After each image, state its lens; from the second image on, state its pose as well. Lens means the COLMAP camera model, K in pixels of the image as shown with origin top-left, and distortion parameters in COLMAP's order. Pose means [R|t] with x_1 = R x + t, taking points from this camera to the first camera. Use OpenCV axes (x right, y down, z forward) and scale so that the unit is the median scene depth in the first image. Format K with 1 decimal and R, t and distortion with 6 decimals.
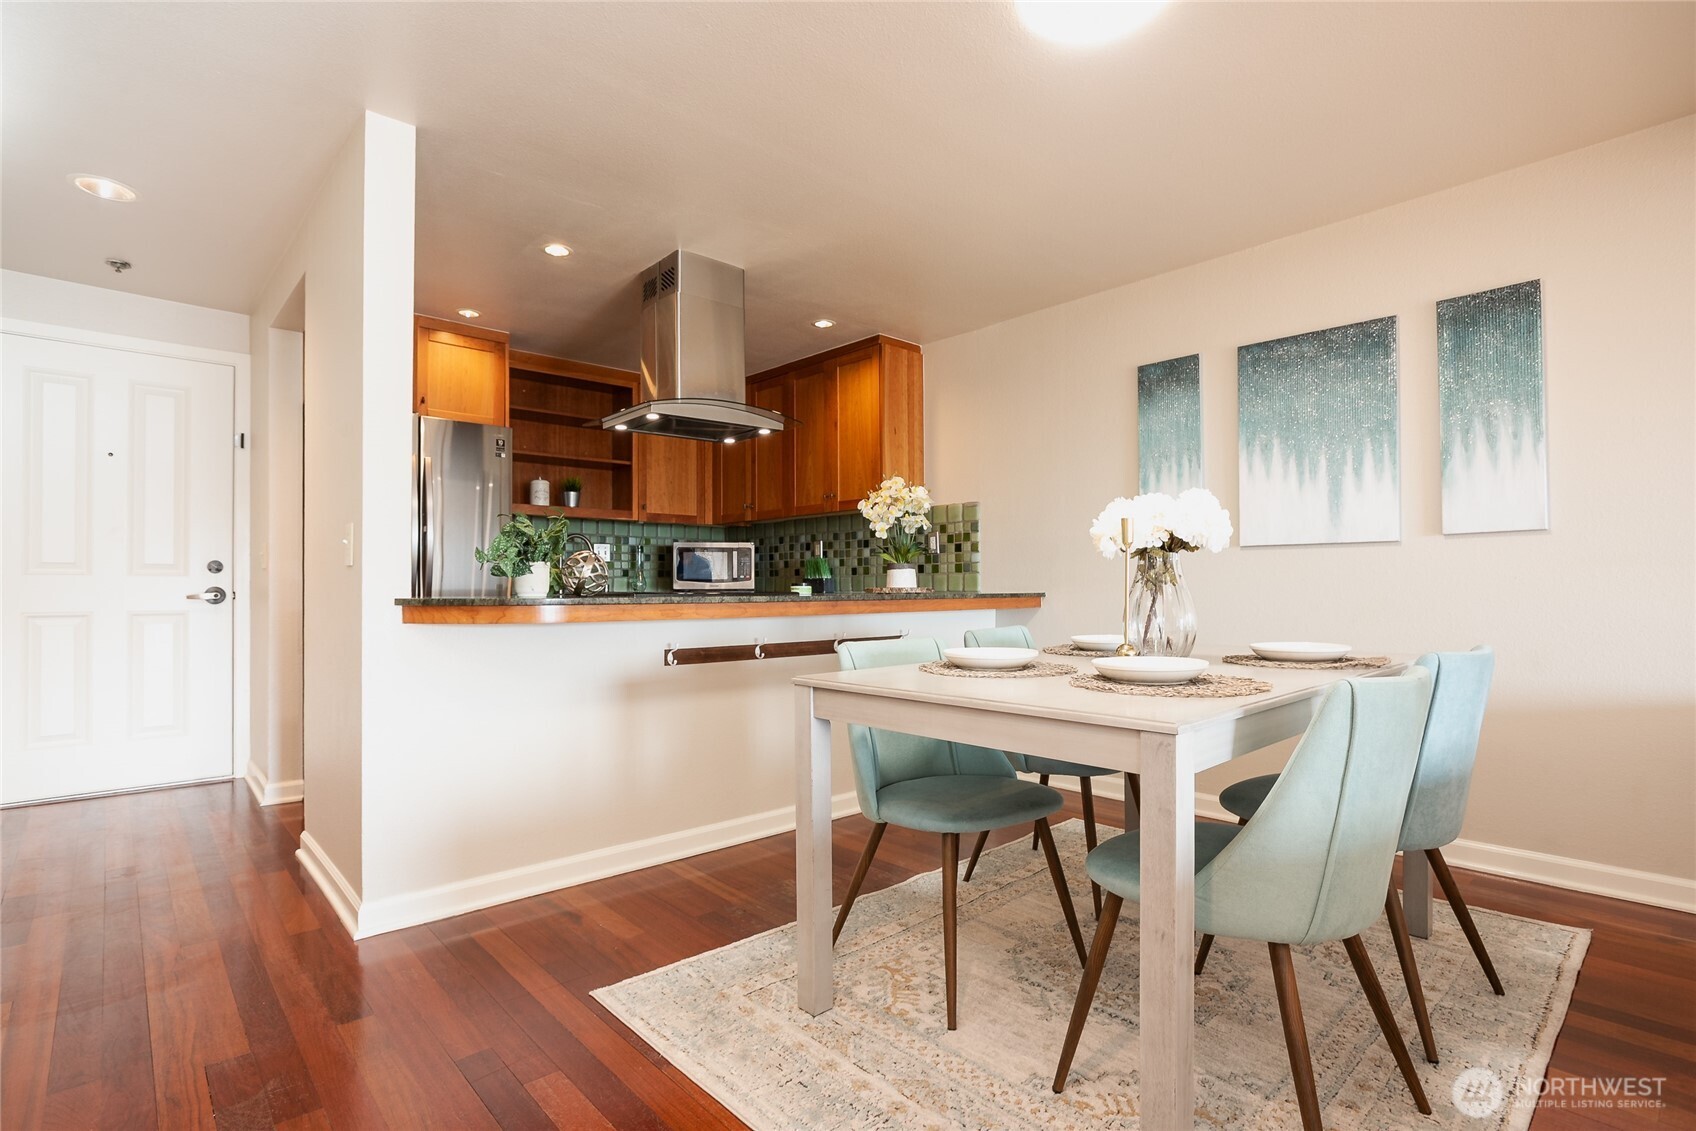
lens RADIAL K [[811.9, 0, 841.6], [0, 811.9, 578.6], [0, 0, 1]] dist [-0.014716, 0.000598]
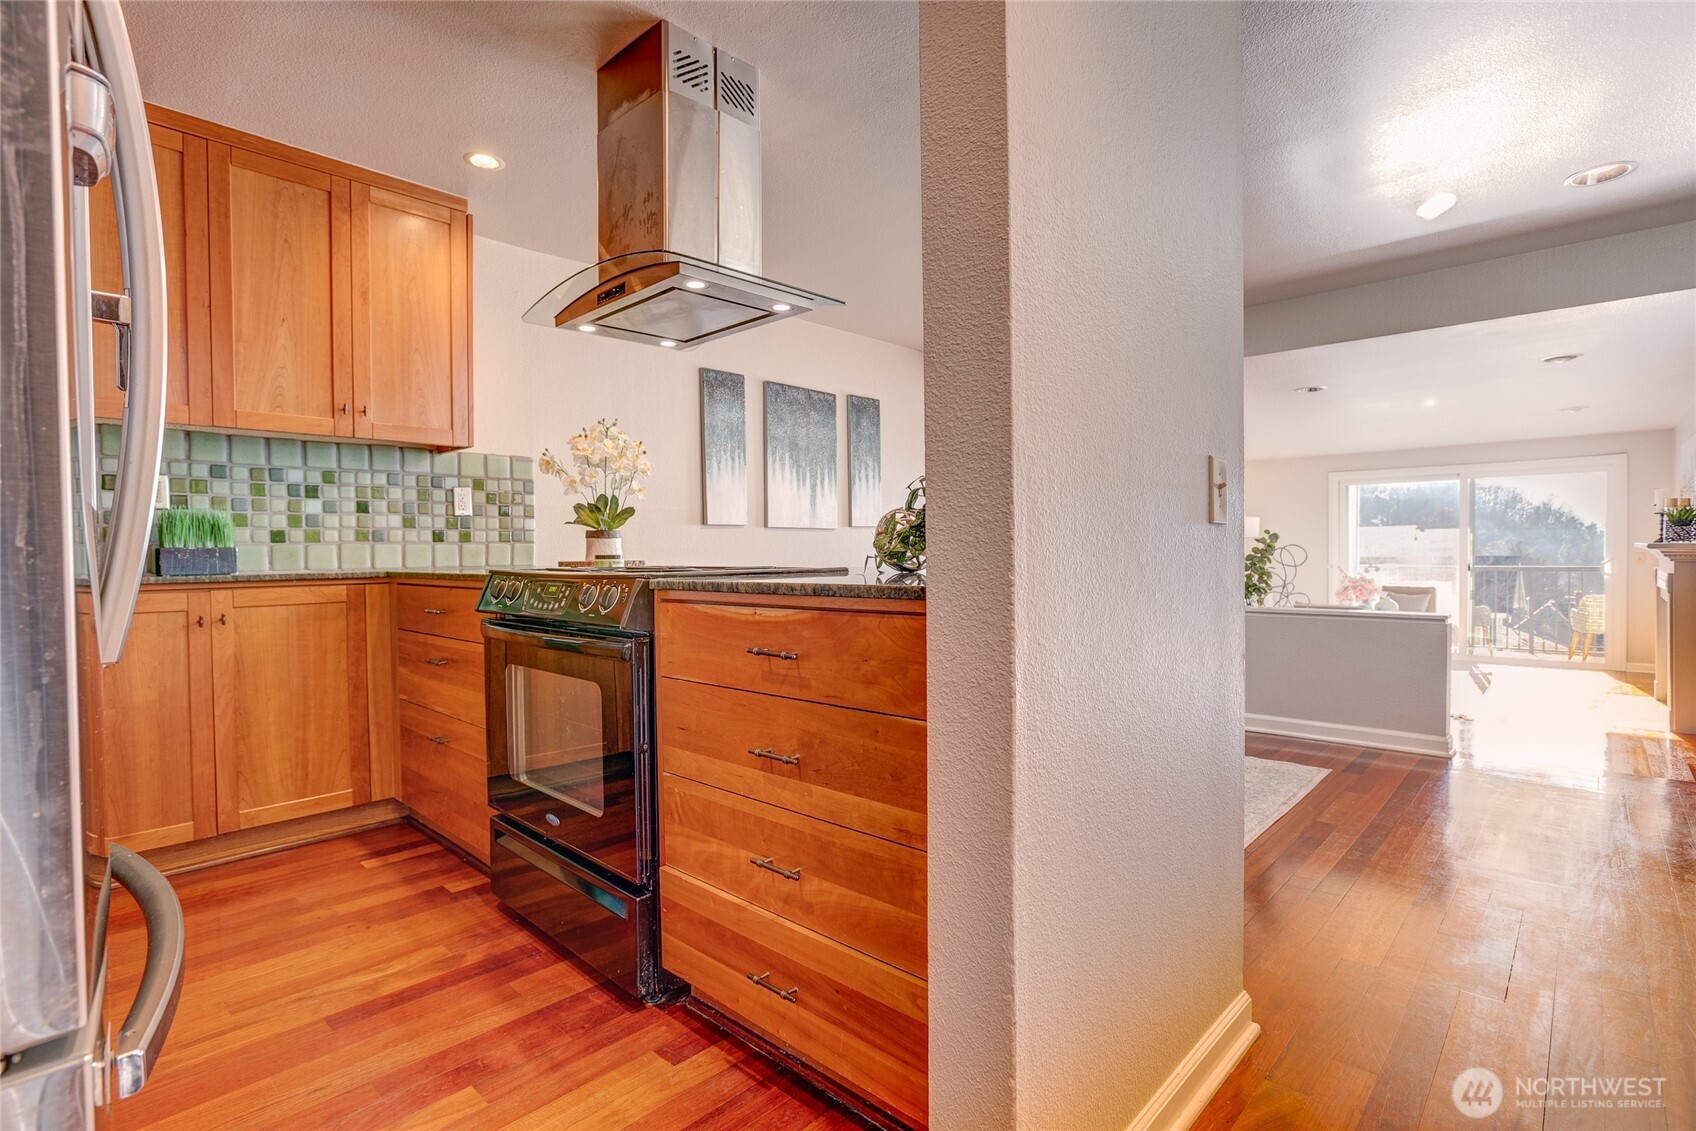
lens RADIAL K [[811.9, 0, 843.4], [0, 811.9, 568.3], [0, 0, 1]] dist [-0.014716, 0.000598]
pose [[-0.061126, -0.011511, 0.998064, -0.678527], [0.005519, 0.999914, 0.011870, 0.010414], [-0.998115, 0.006234, -0.061057, 0.732279]]
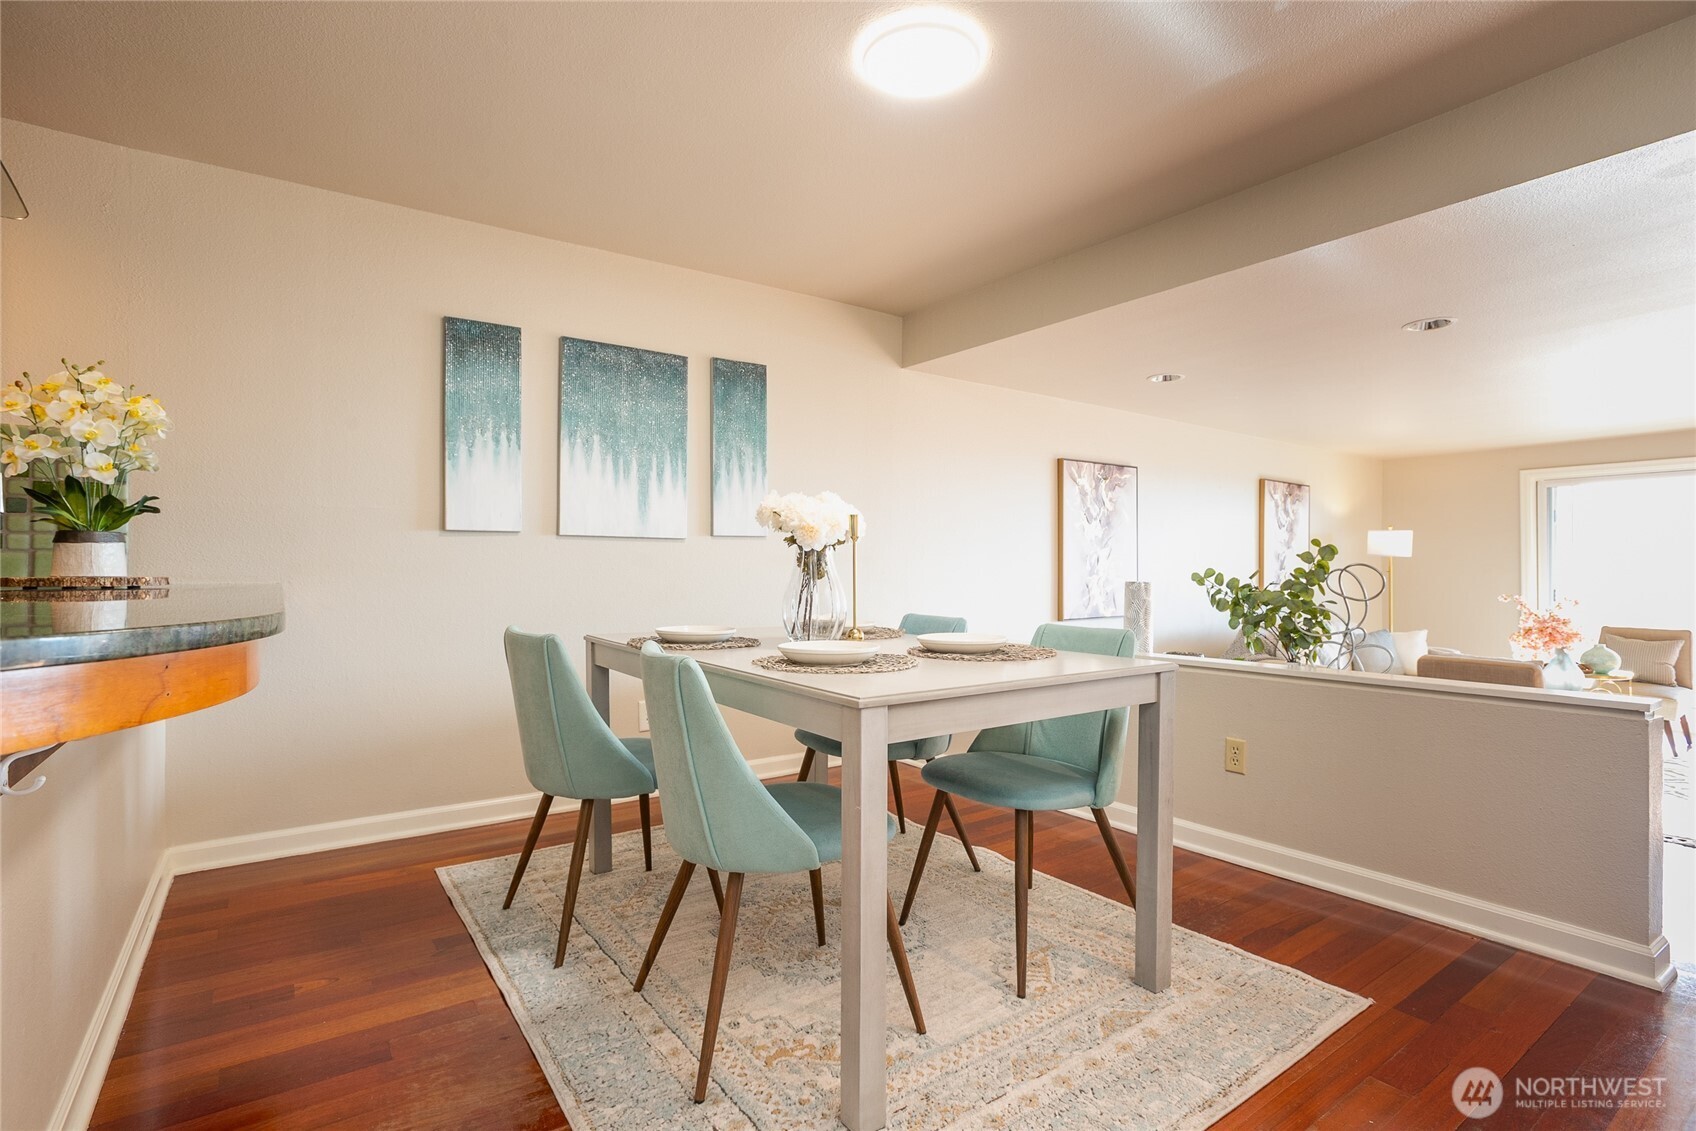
lens RADIAL K [[811.9, 0, 843.8], [0, 811.9, 556.4], [0, 0, 1]] dist [-0.014716, 0.000598]
pose [[0.142811, 0.028221, 0.989348, -0.341595], [-0.006093, 0.999600, -0.027634, 0.009103], [-0.989731, -0.002082, 0.142926, 0.390303]]
